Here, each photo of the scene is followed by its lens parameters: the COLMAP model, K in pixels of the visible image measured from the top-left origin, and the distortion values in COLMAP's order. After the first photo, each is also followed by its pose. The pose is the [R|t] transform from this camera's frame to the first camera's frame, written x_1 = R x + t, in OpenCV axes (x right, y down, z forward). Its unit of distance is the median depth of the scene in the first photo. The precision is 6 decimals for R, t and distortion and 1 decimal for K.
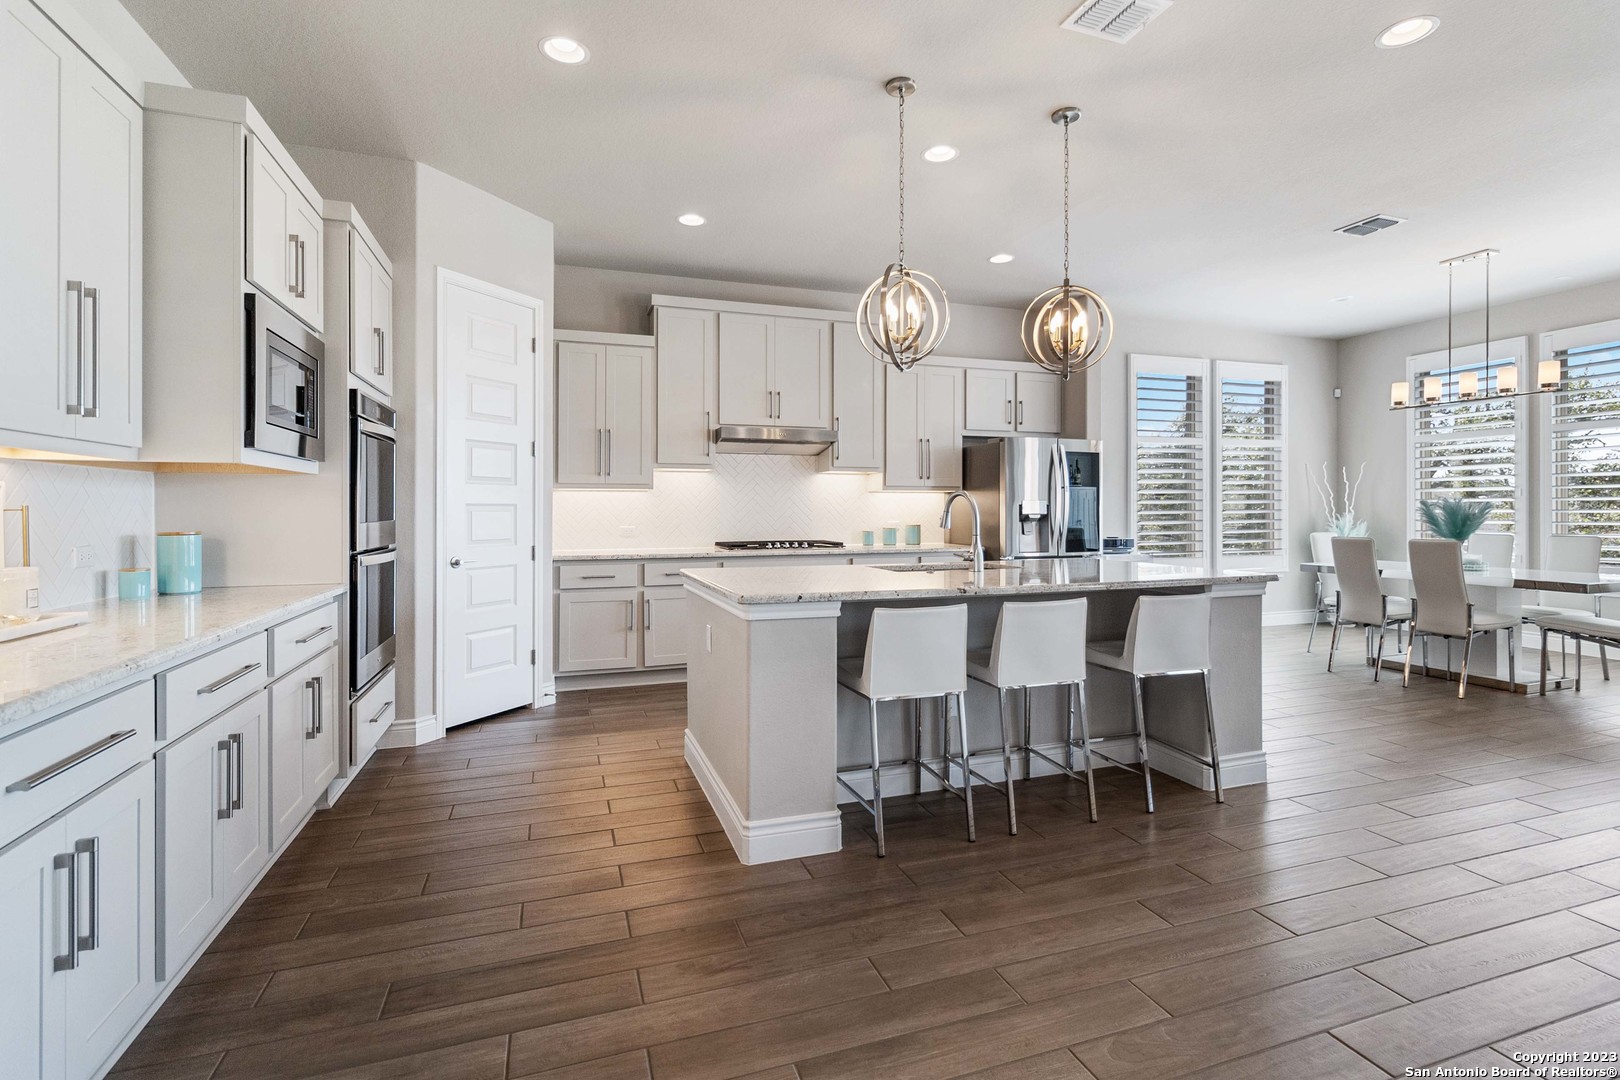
lens RADIAL K [[756.2, 0, 814.2], [0, 756.2, 508.1], [0, 0, 1]] dist [0.002308, 0.000626]
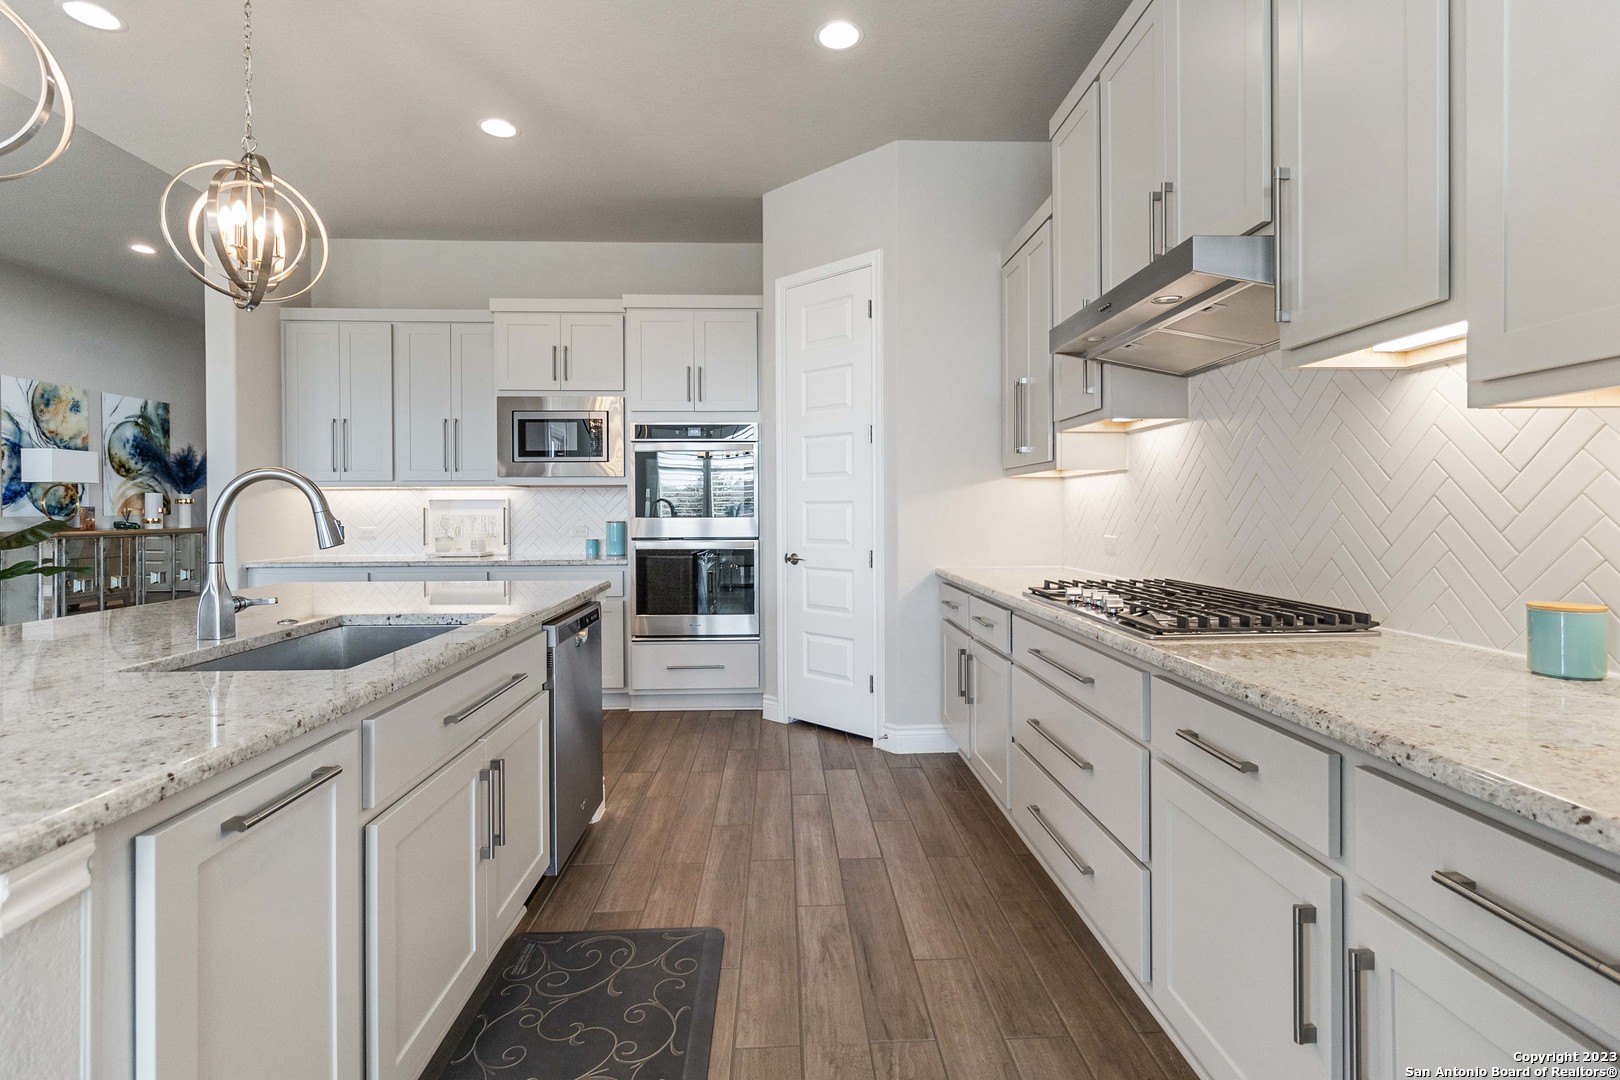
lens RADIAL K [[756.2, 0, 814.2], [0, 756.2, 508.1], [0, 0, 1]] dist [0.002308, 0.000626]
pose [[-0.277873, 0.000783, -0.960617, 0.374923], [0.007256, 0.999973, -0.001283, 0.003110], [0.960590, -0.007327, -0.277871, 0.987516]]
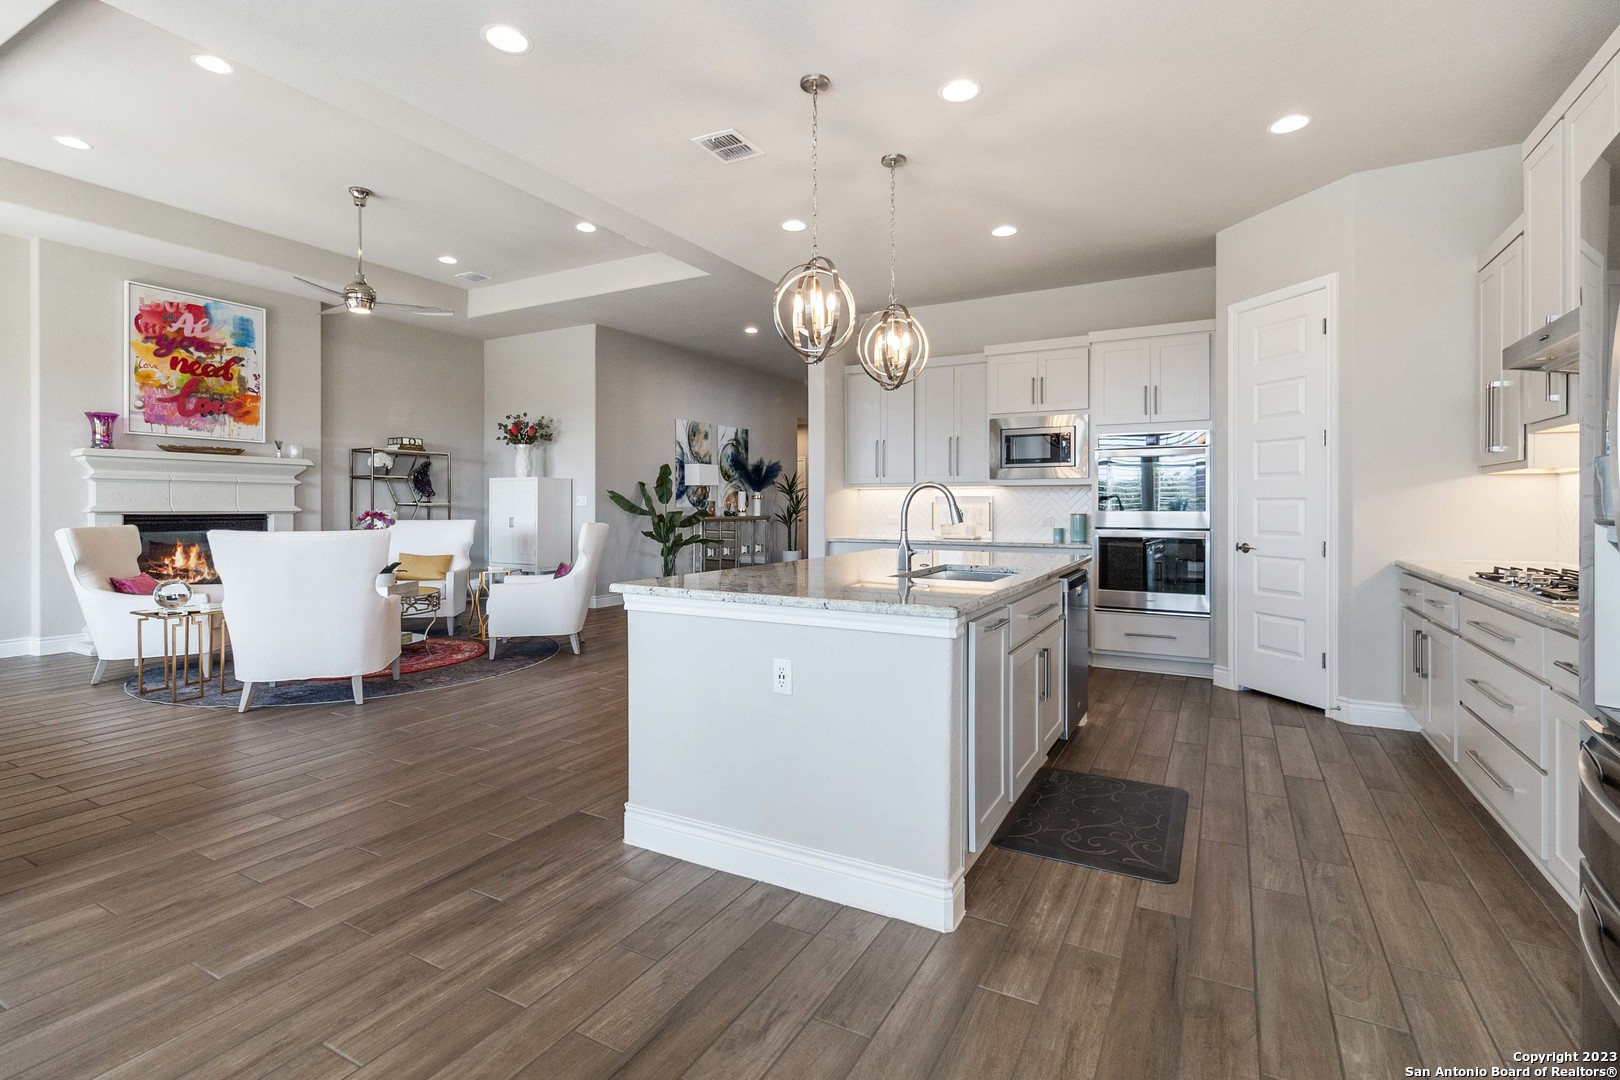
lens RADIAL K [[756.2, 0, 814.2], [0, 756.2, 508.1], [0, 0, 1]] dist [0.002308, 0.000626]
pose [[-0.736124, 0.004547, -0.676831, 0.610661], [0.003125, 0.999990, 0.003319, 0.002906], [0.676839, 0.000328, -0.736131, 1.063761]]
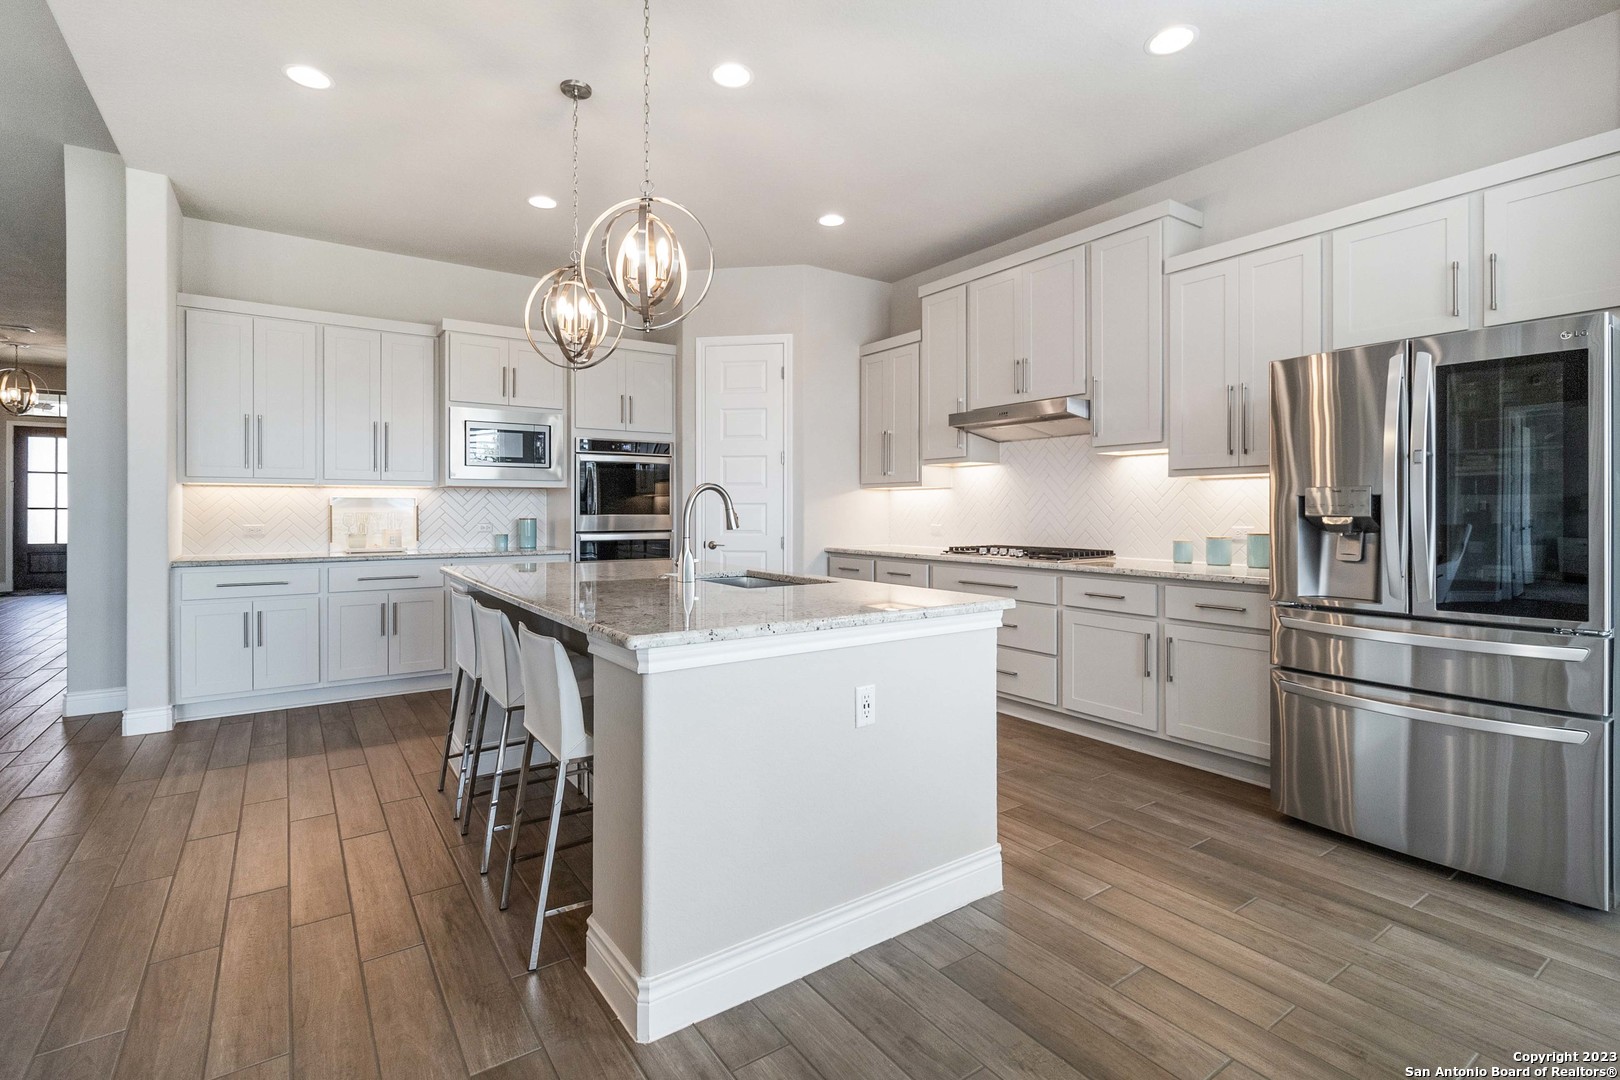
lens RADIAL K [[756.2, 0, 814.2], [0, 756.2, 508.1], [0, 0, 1]] dist [0.002308, 0.000626]
pose [[0.279784, 0.001019, -0.960062, 0.688649], [0.002336, 0.999996, 0.001742, 0.001086], [0.960060, -0.002730, 0.279781, 0.596318]]
